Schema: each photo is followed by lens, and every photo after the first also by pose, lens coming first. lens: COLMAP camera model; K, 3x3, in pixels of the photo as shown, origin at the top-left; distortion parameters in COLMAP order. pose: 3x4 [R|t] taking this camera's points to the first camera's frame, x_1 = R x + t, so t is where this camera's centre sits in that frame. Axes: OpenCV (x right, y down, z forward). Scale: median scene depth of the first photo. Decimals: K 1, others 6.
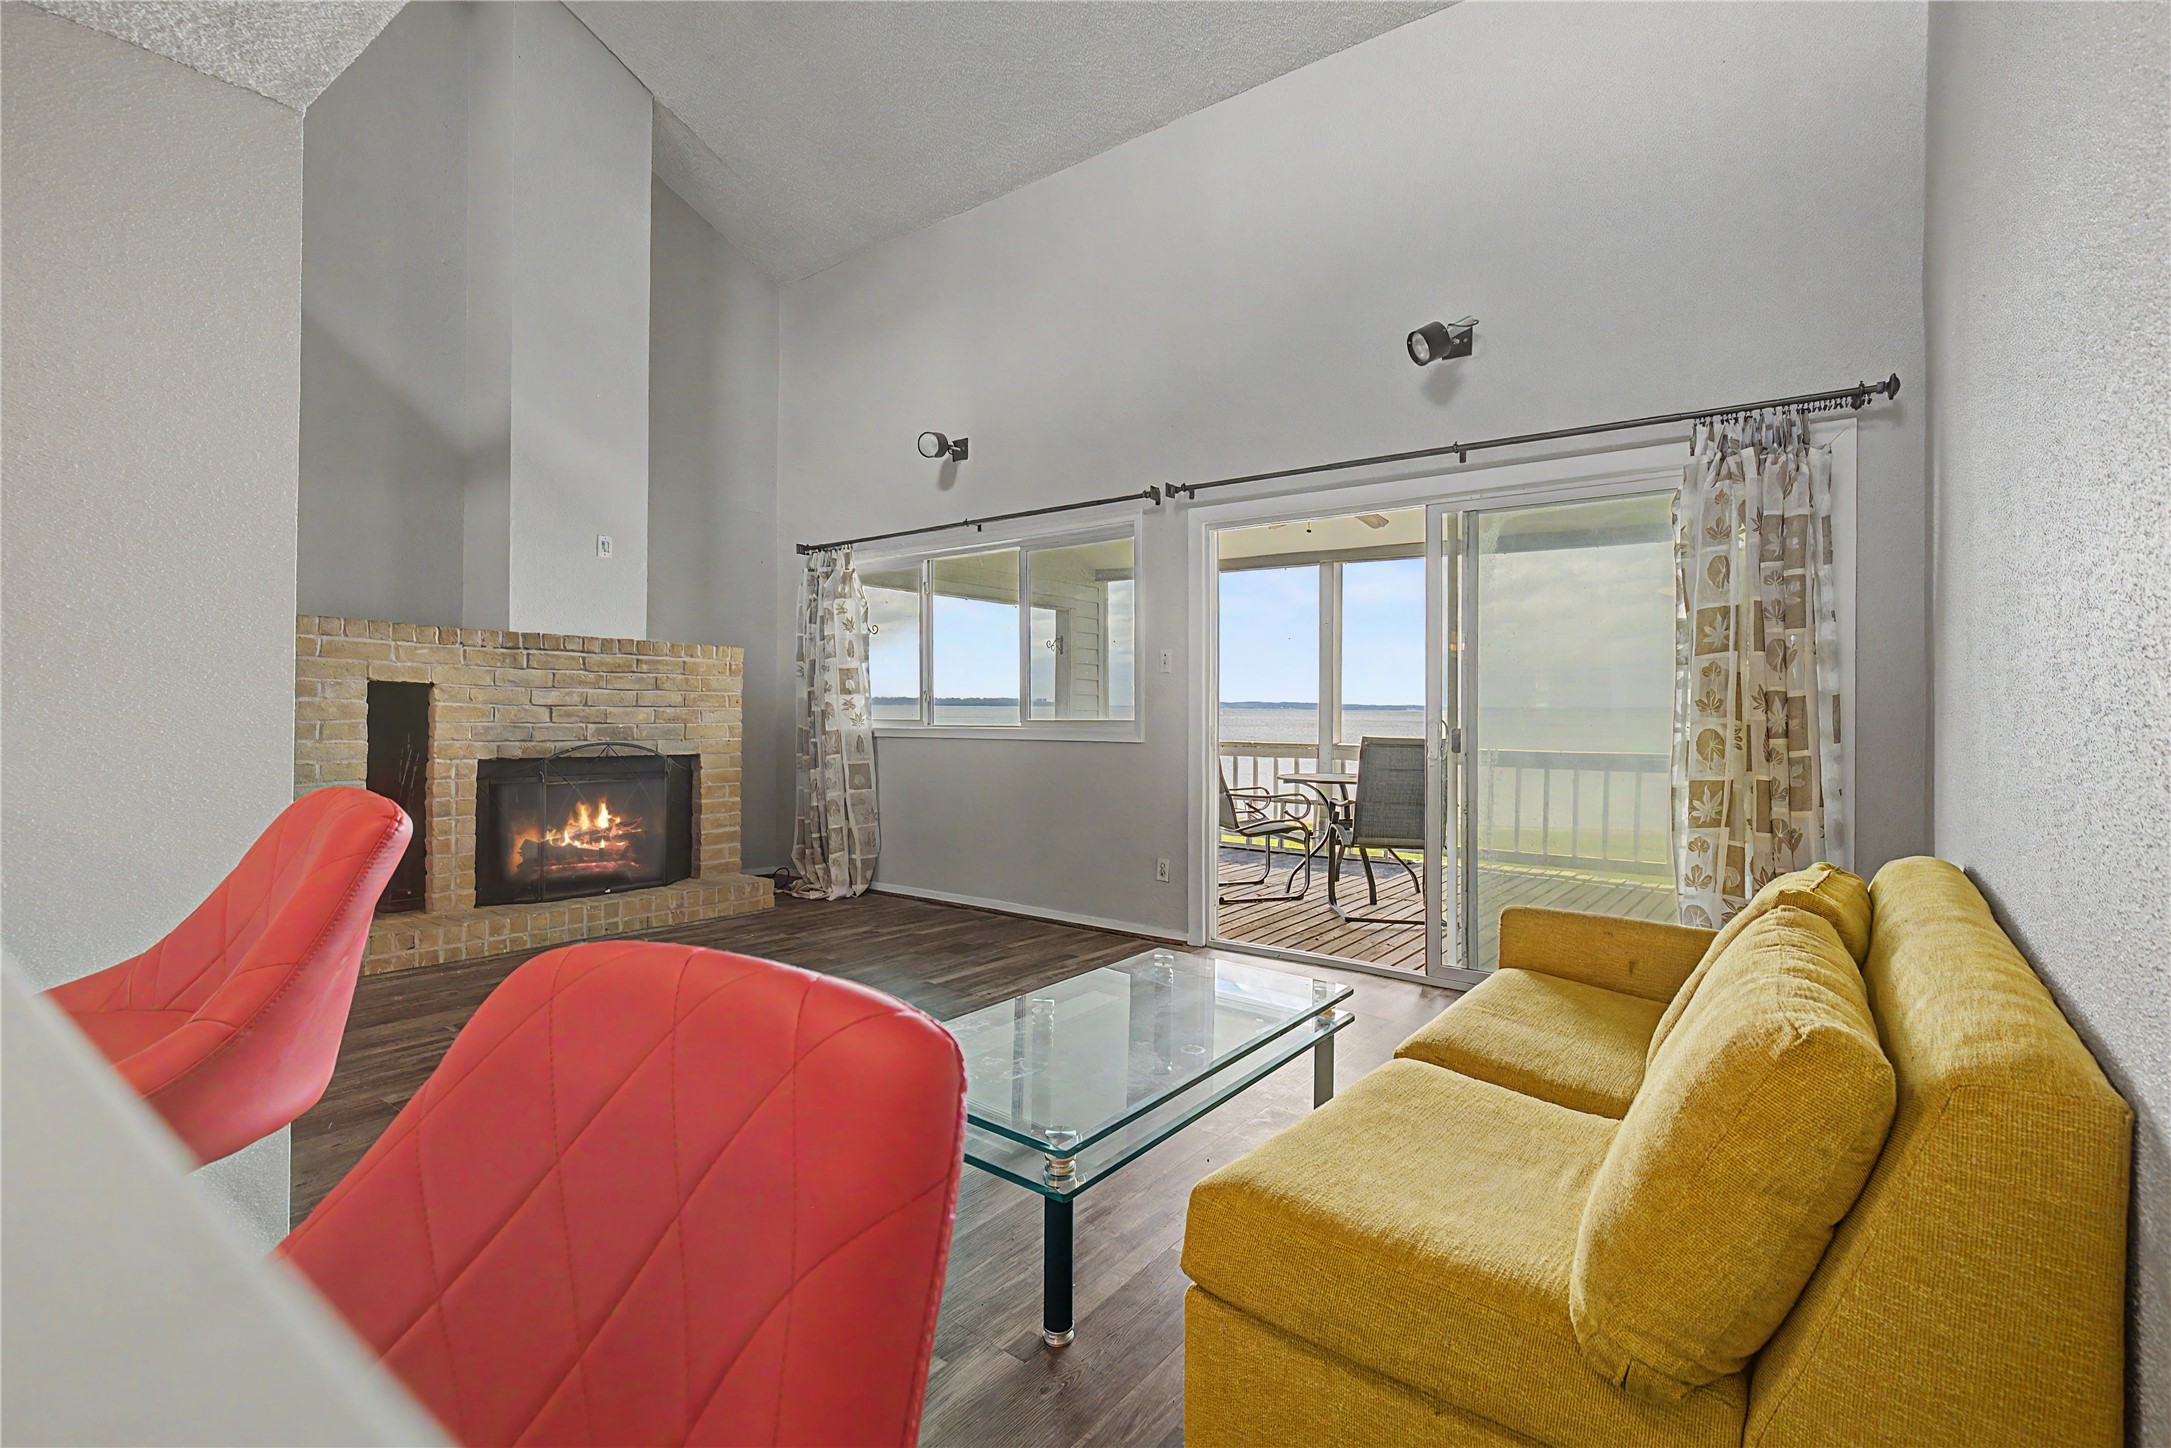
lens RADIAL K [[985.0, 0, 1094.7], [0, 985.0, 708.5], [0, 0, 1]] dist [-0.002904, 0.000432]
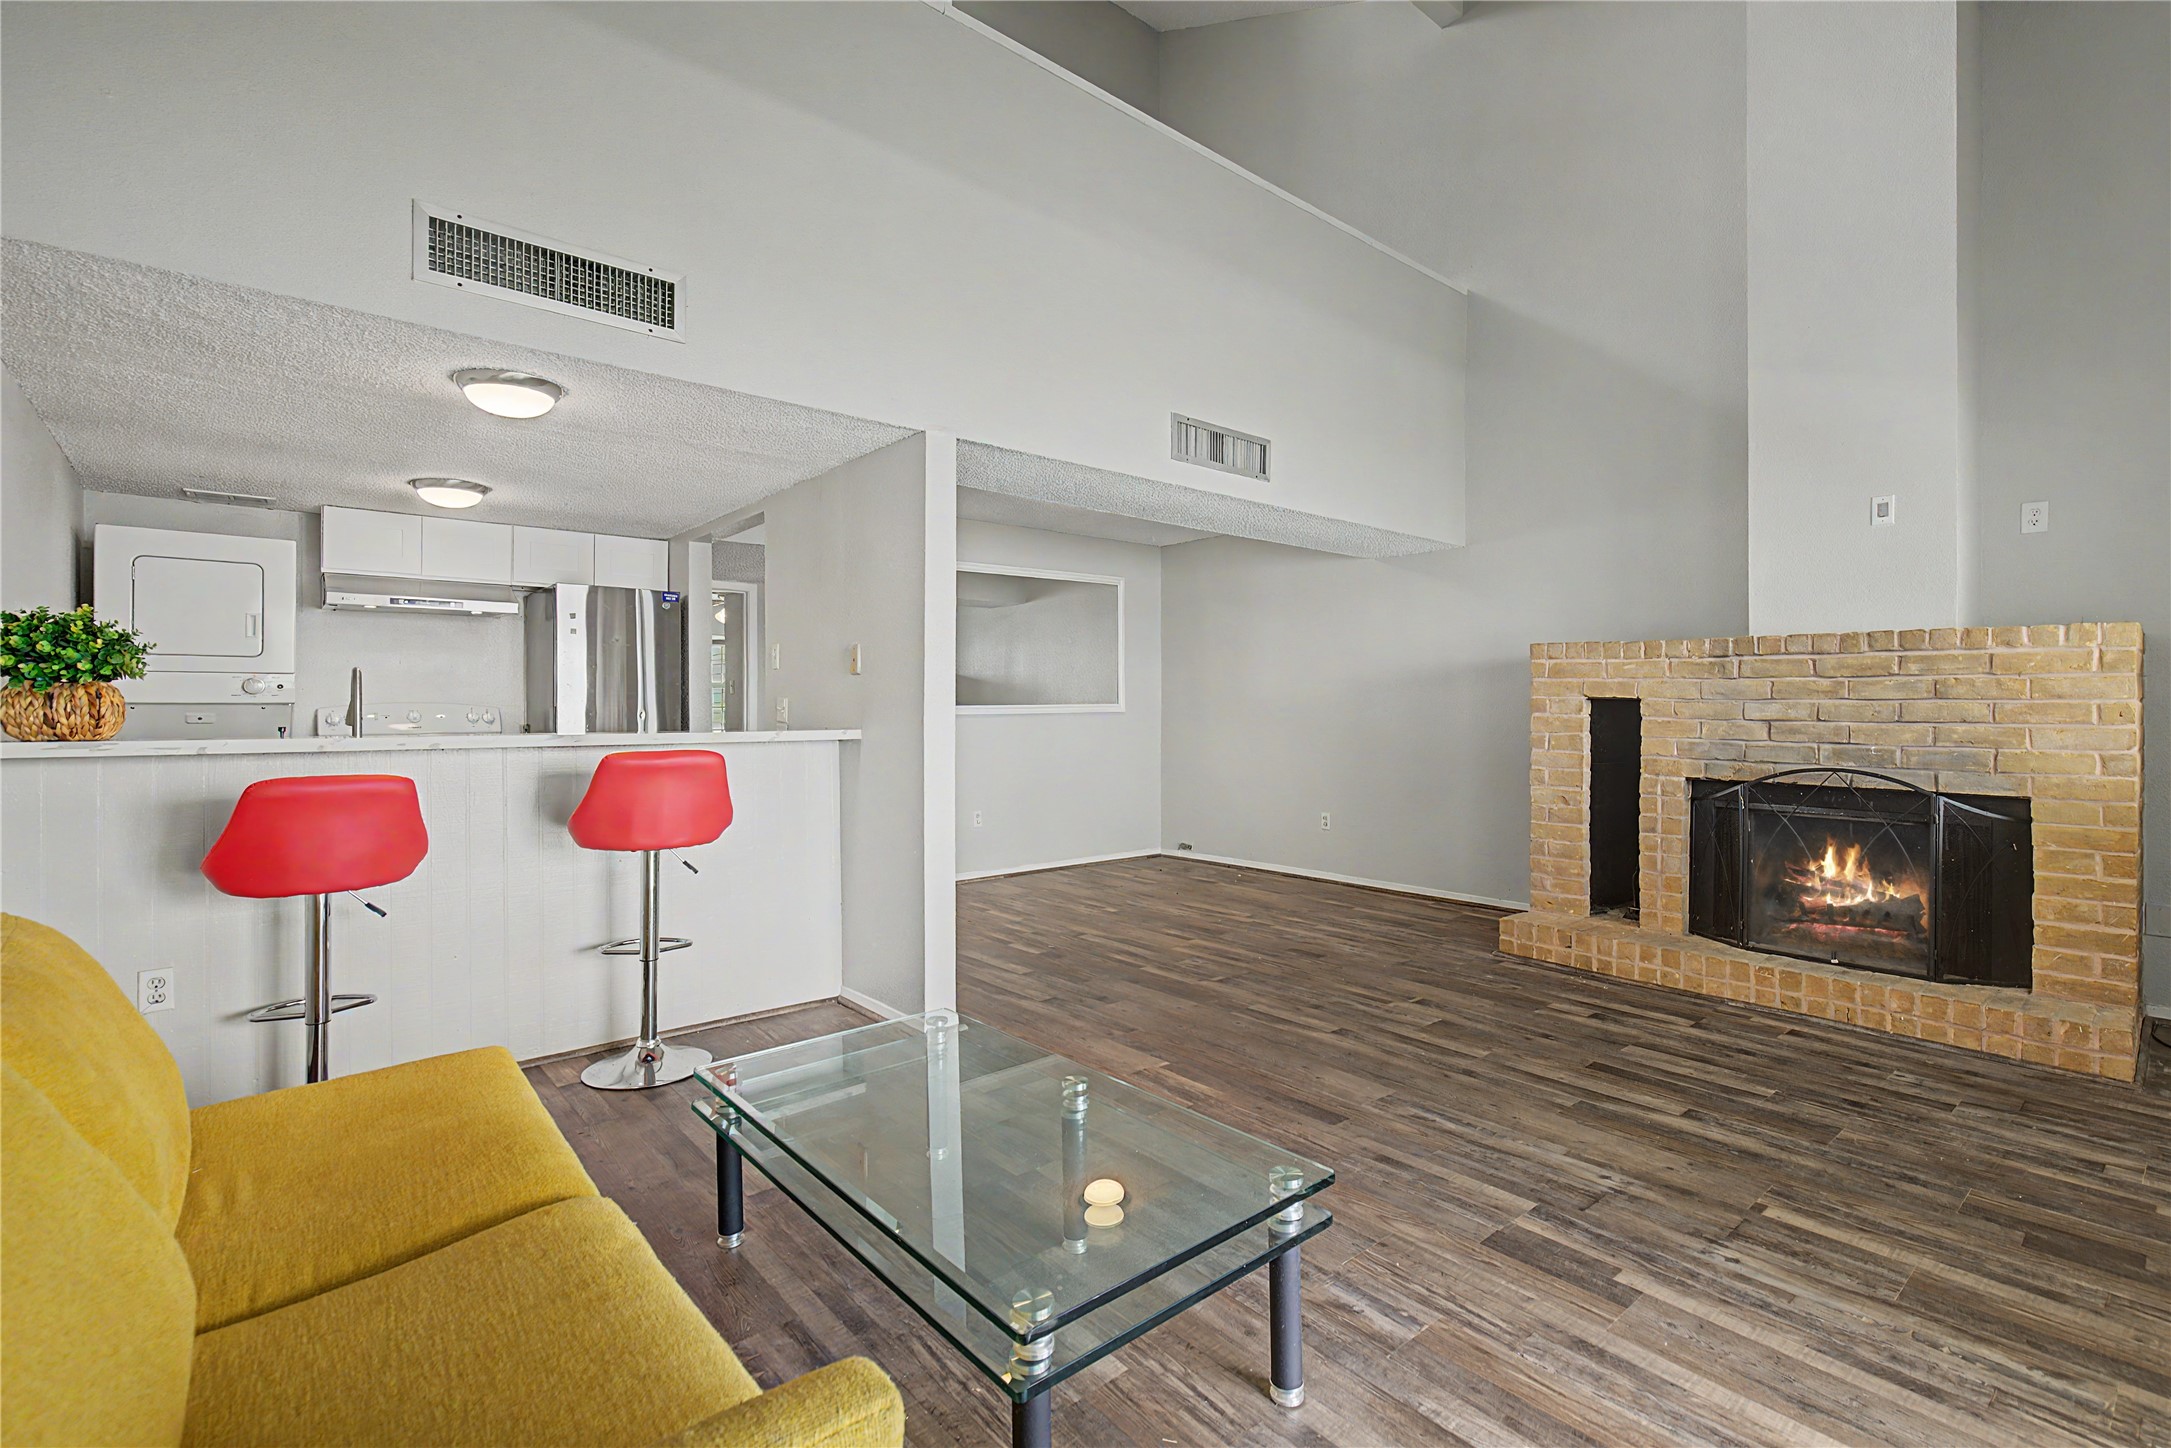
lens RADIAL K [[985.0, 0, 1103.2], [0, 985.0, 710.9], [0, 0, 1]] dist [-0.002904, 0.000432]
pose [[-0.192220, -0.008853, -0.981312, 0.346811], [-0.006996, 0.999946, -0.007650, -0.000665], [0.981327, 0.005395, -0.192271, 0.545436]]
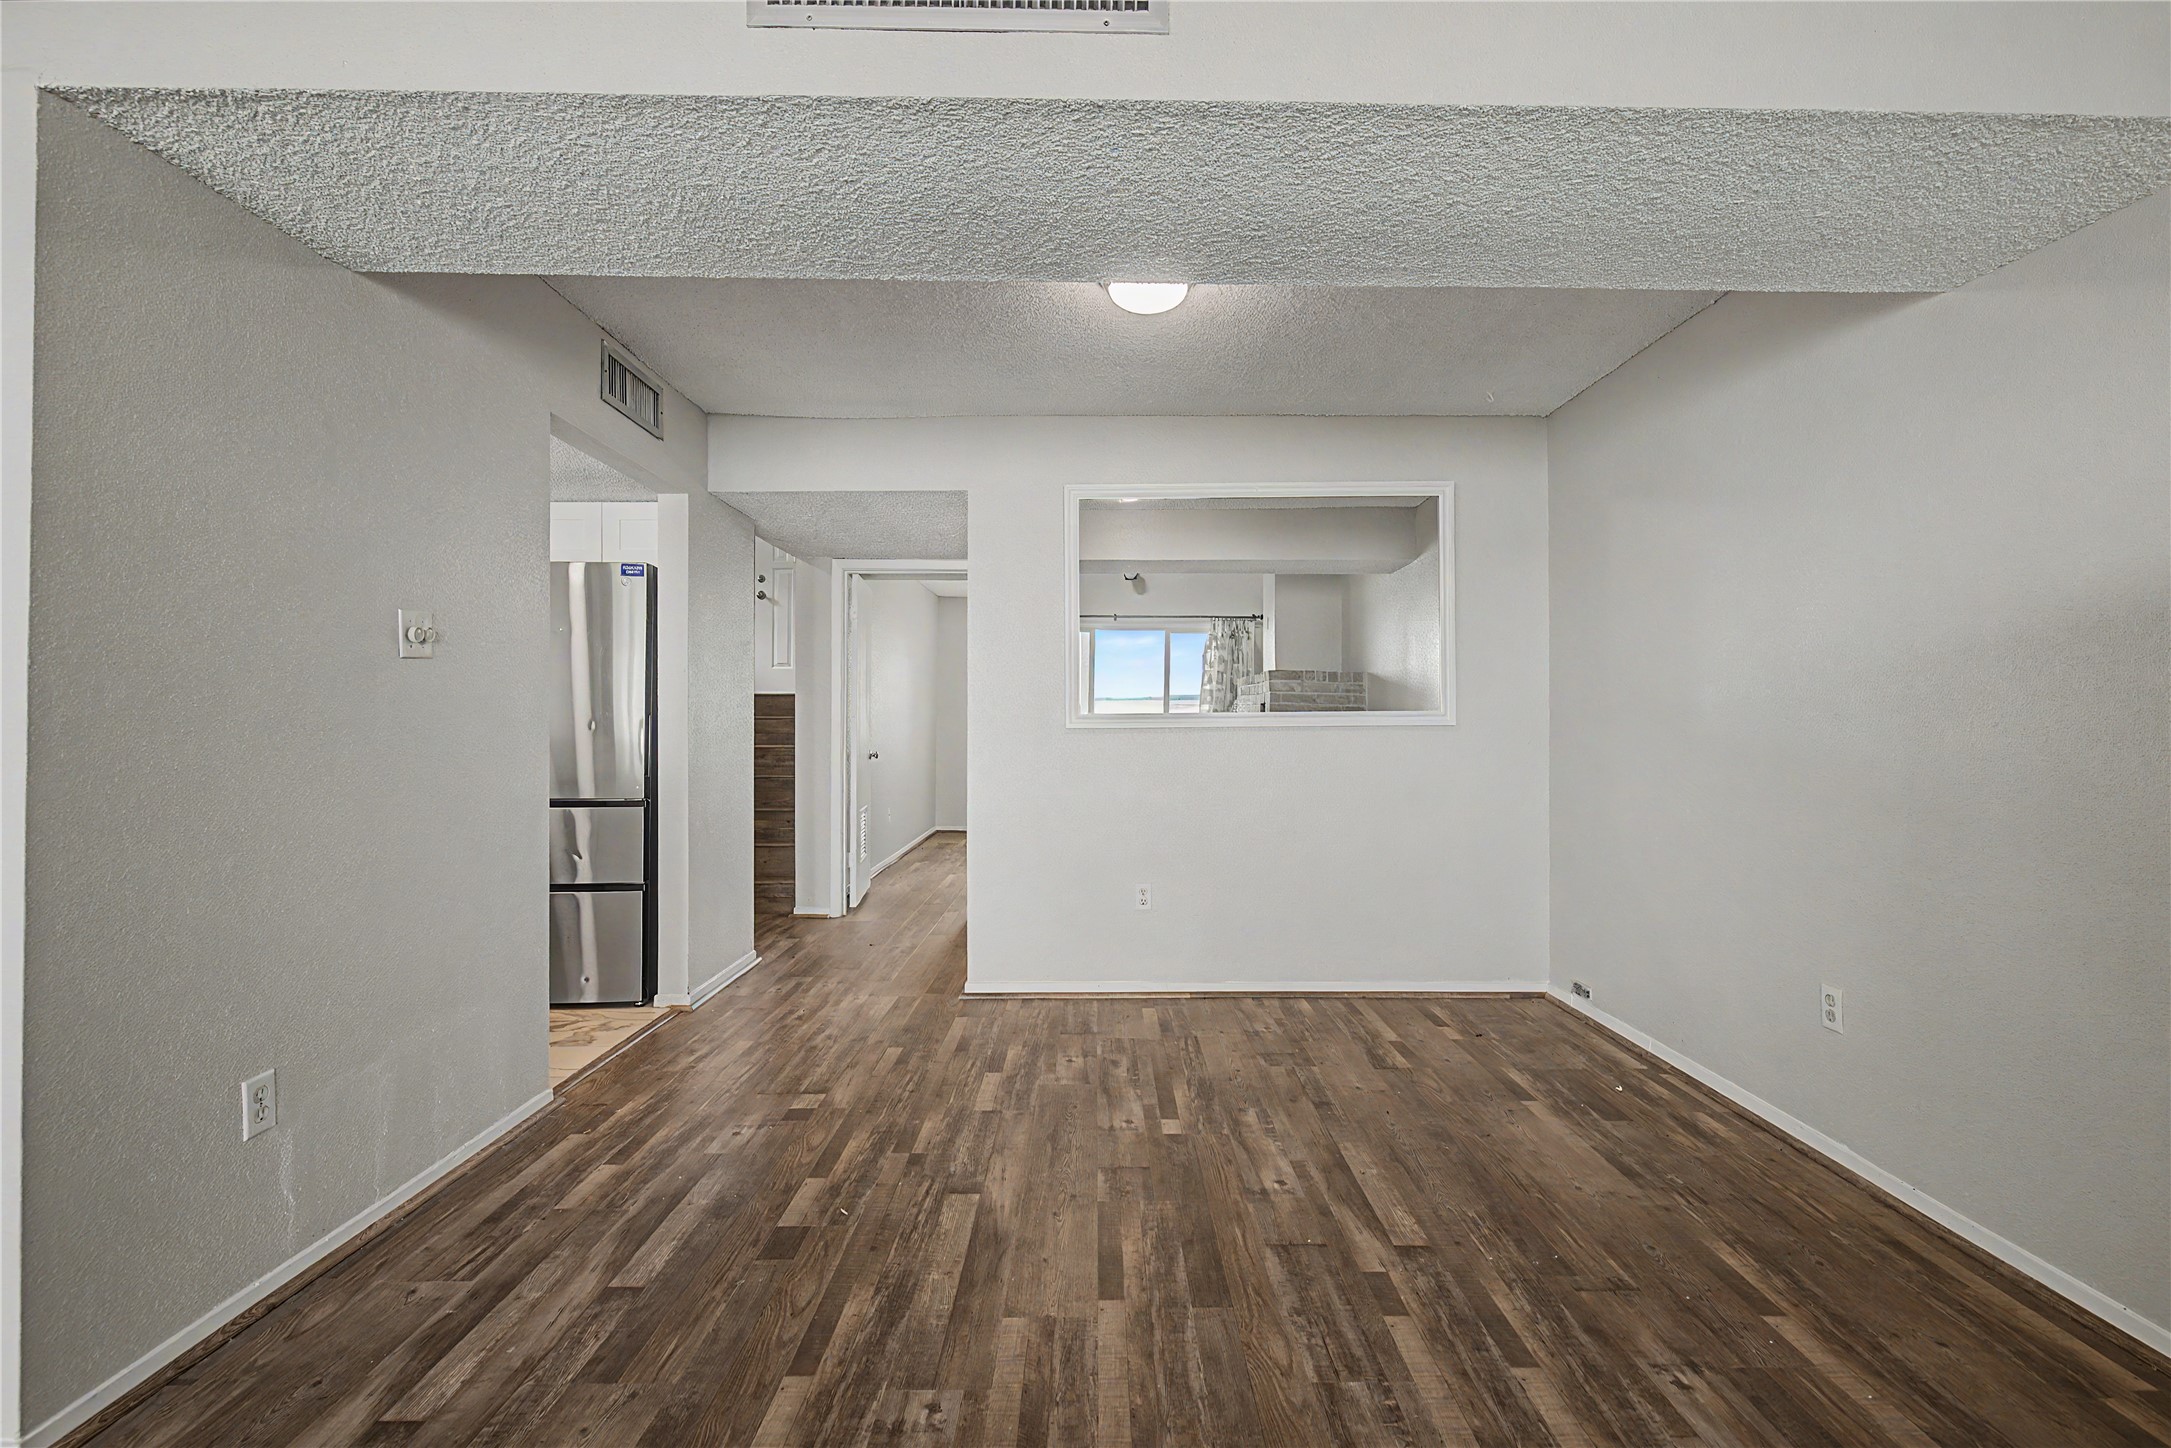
lens RADIAL K [[985.0, 0, 1114.1], [0, 985.0, 703.9], [0, 0, 1]] dist [-0.002904, 0.000432]
pose [[-0.776791, -0.022347, -0.629362, -0.343754], [-0.012293, 0.999718, -0.020325, -0.007333], [0.629639, -0.008051, -0.776847, 0.736604]]
